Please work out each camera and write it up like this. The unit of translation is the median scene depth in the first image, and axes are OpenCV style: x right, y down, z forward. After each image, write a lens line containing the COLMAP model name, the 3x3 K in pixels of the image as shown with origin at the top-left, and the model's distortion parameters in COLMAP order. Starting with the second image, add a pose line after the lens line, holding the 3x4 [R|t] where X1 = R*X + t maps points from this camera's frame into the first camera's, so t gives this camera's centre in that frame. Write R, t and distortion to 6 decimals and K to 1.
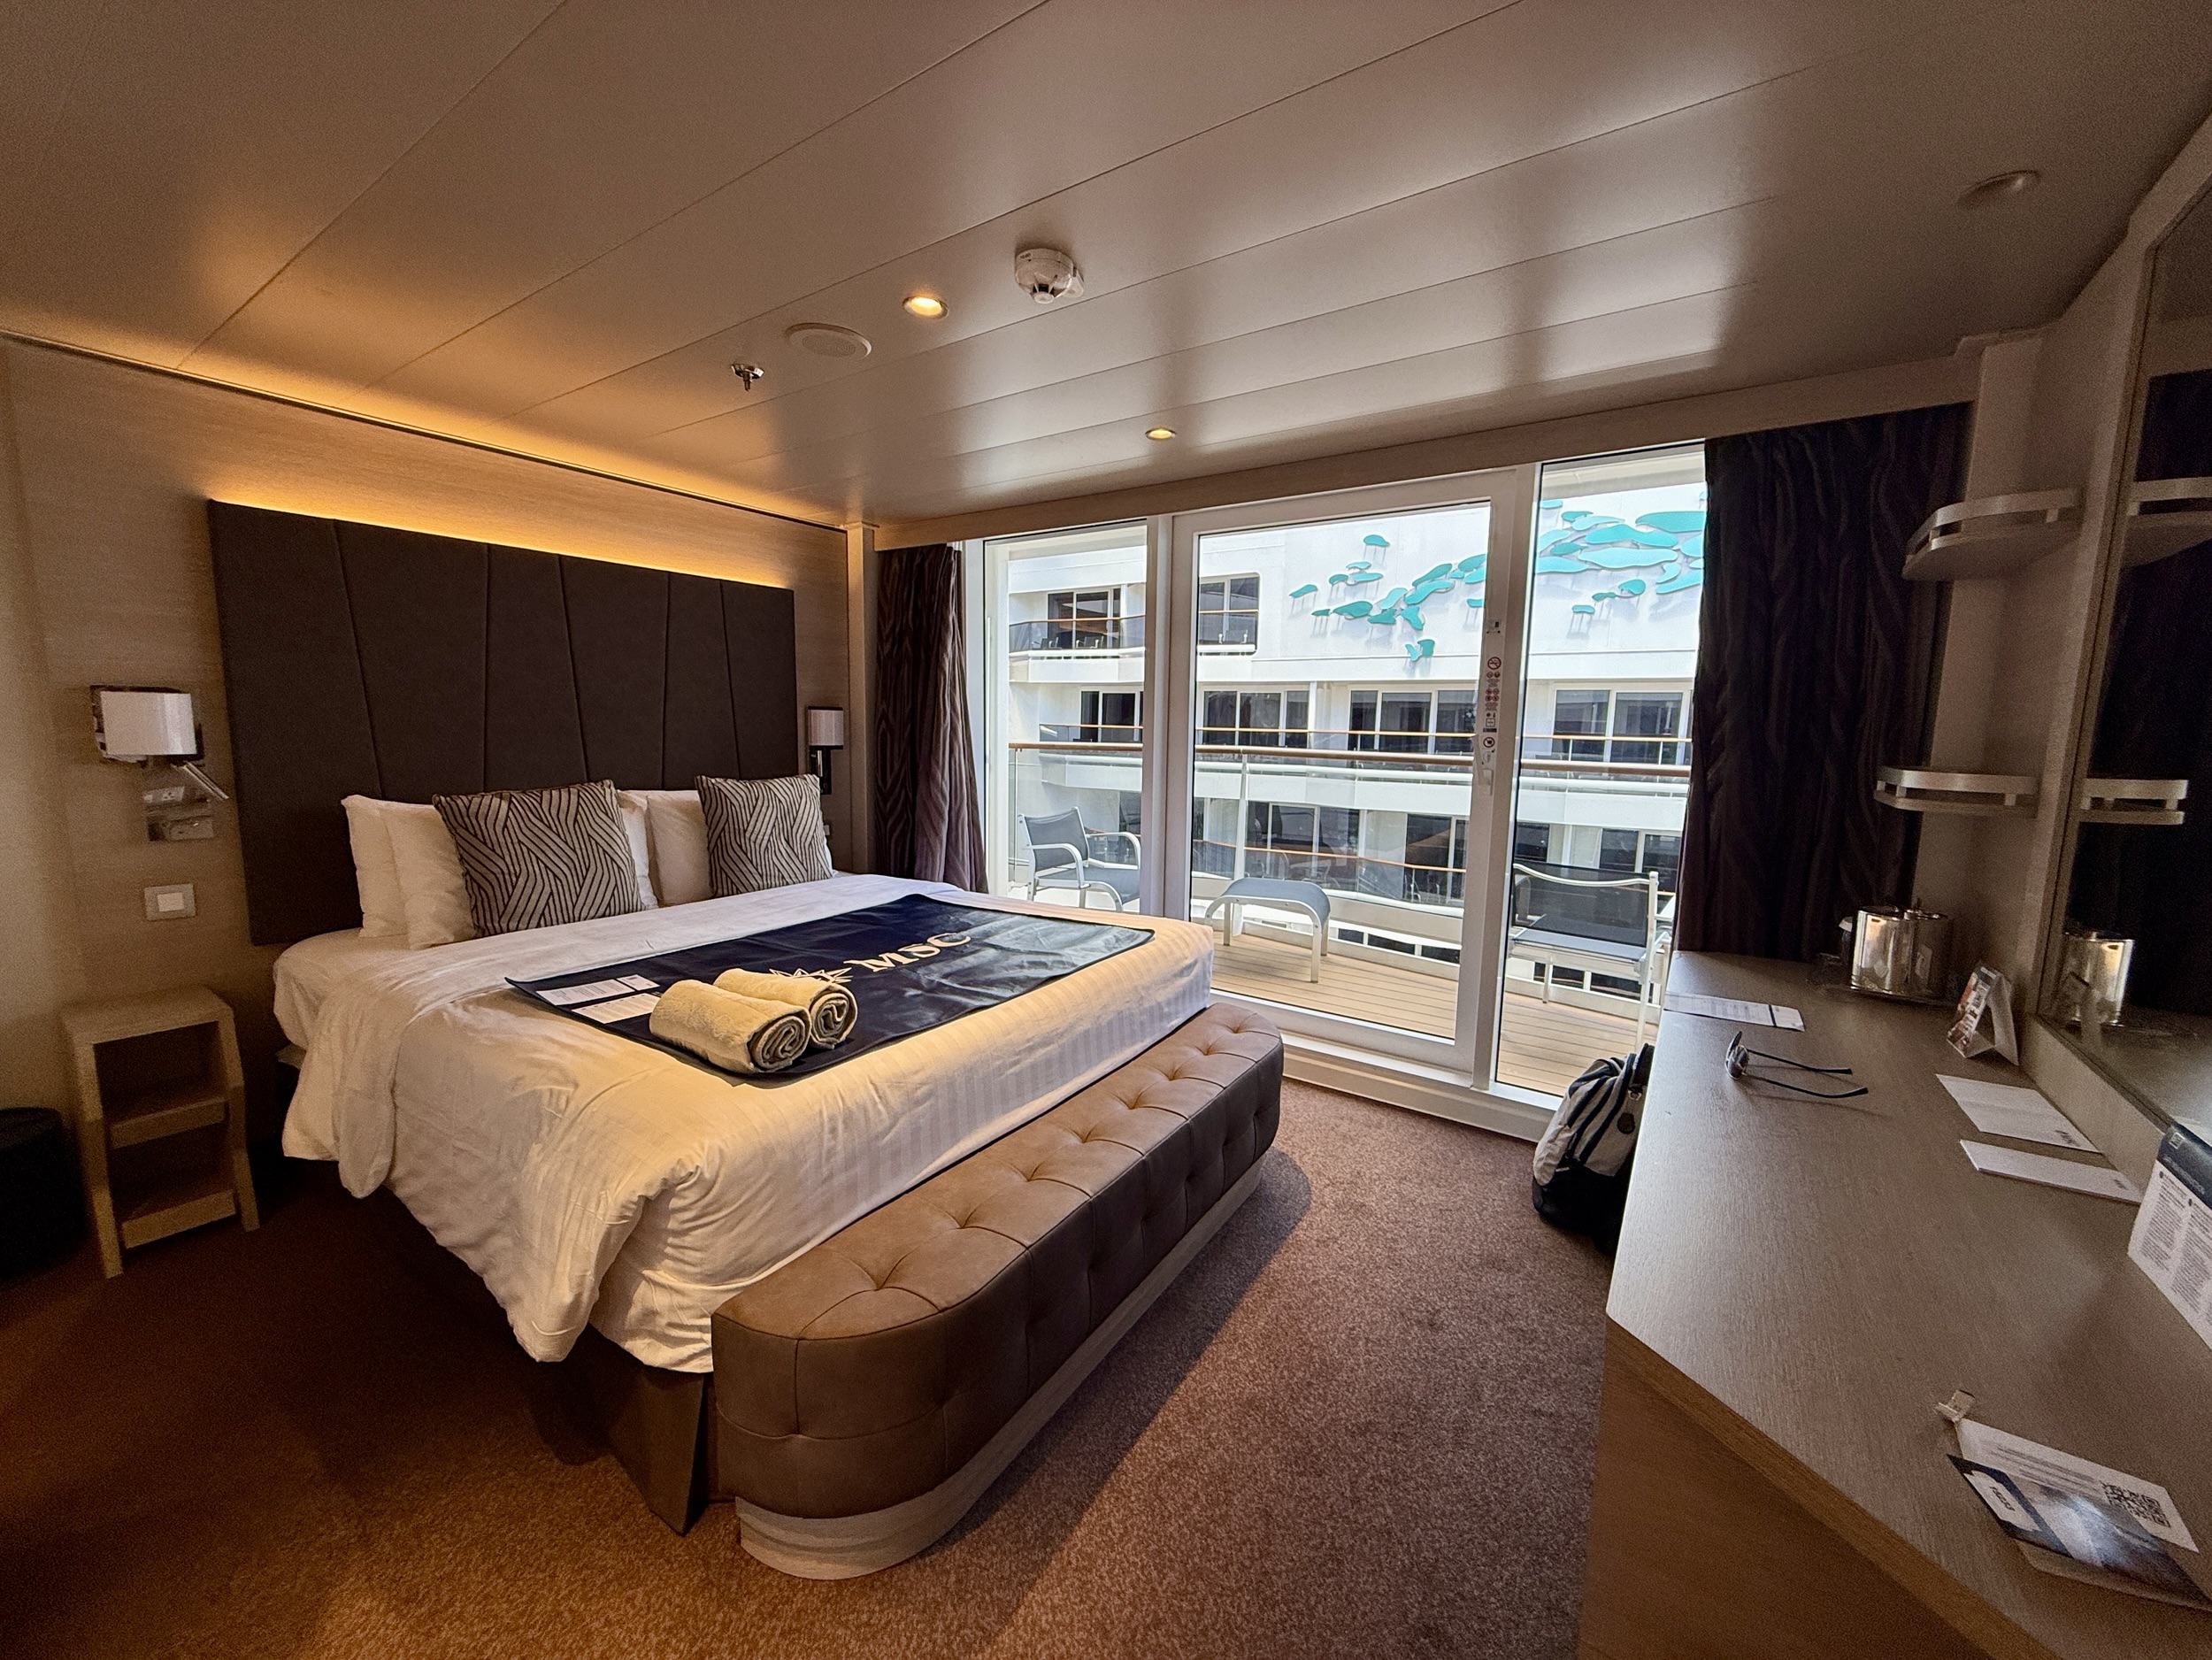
lens RADIAL K [[877.8, 0, 1103.5], [0, 877.8, 831.3], [0, 0, 1]] dist [-0.000611, 0.000017]
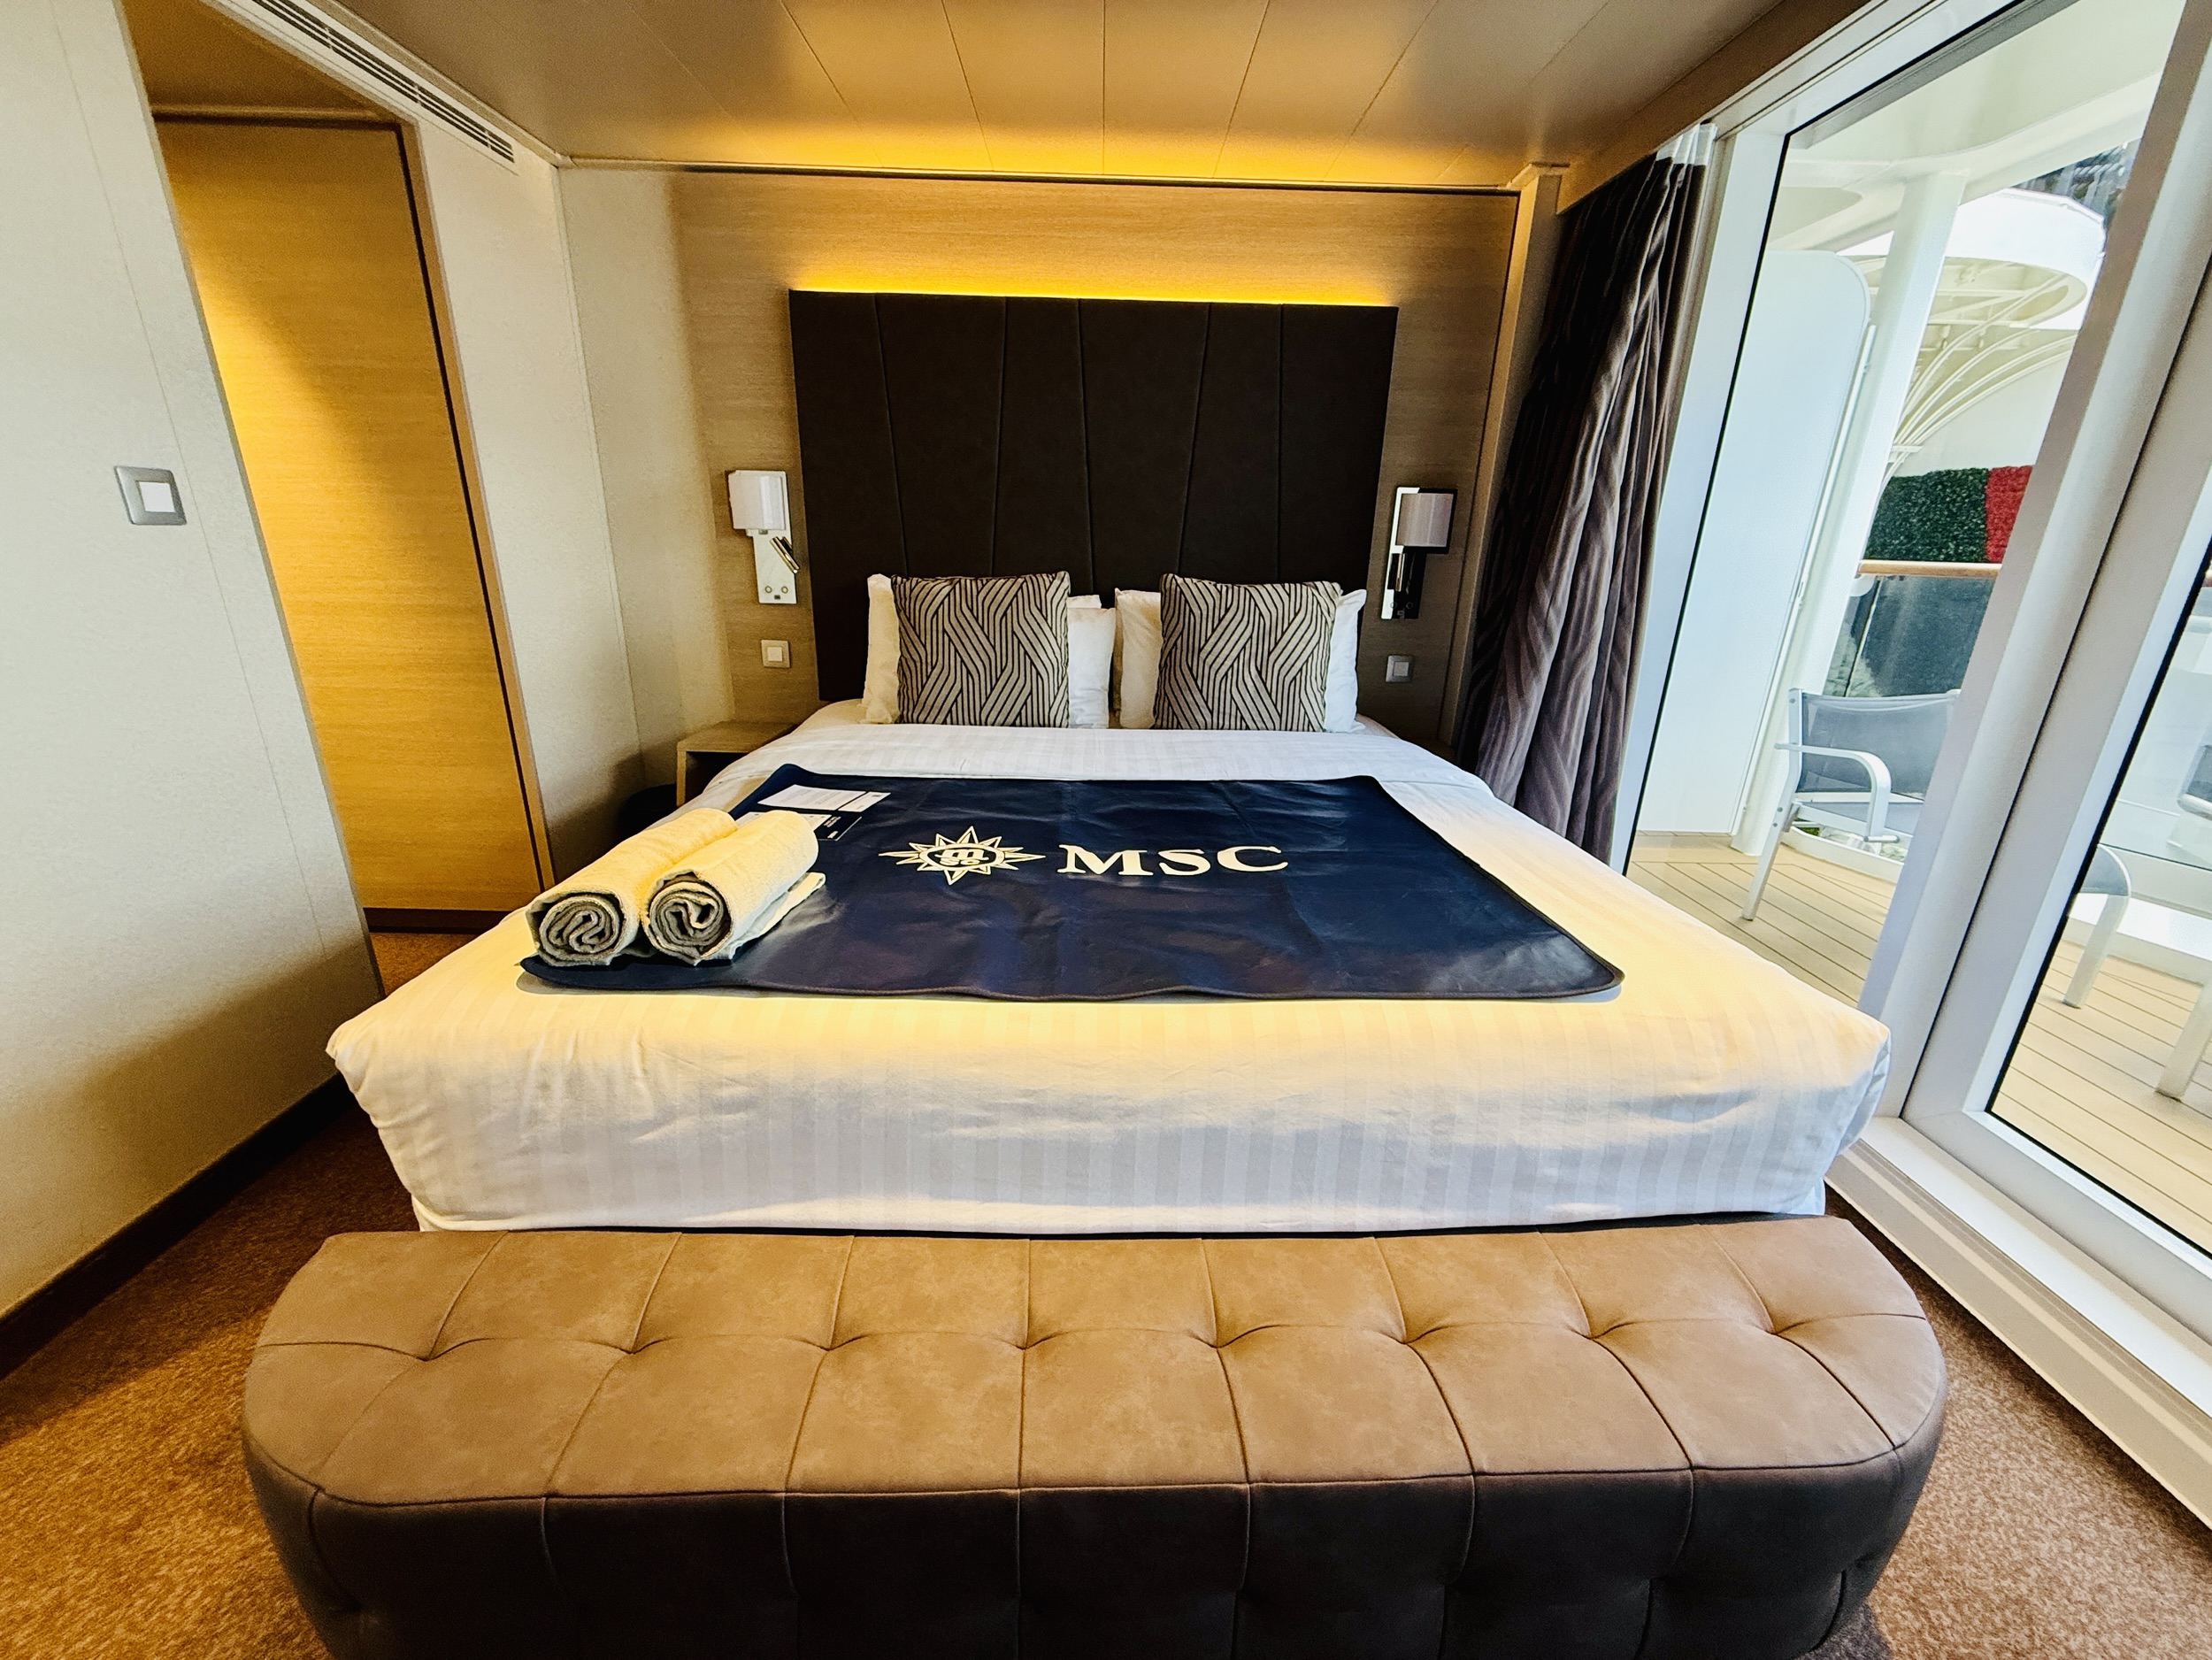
lens RADIAL K [[877.8, 0, 1103.5], [0, 877.8, 831.3], [0, 0, 1]] dist [-0.000611, 0.000017]
pose [[0.569965, 0.259216, -0.779709, 0.228861], [-0.115968, 0.964813, 0.235982, -0.022910], [0.813444, -0.044080, 0.579970, 0.590789]]
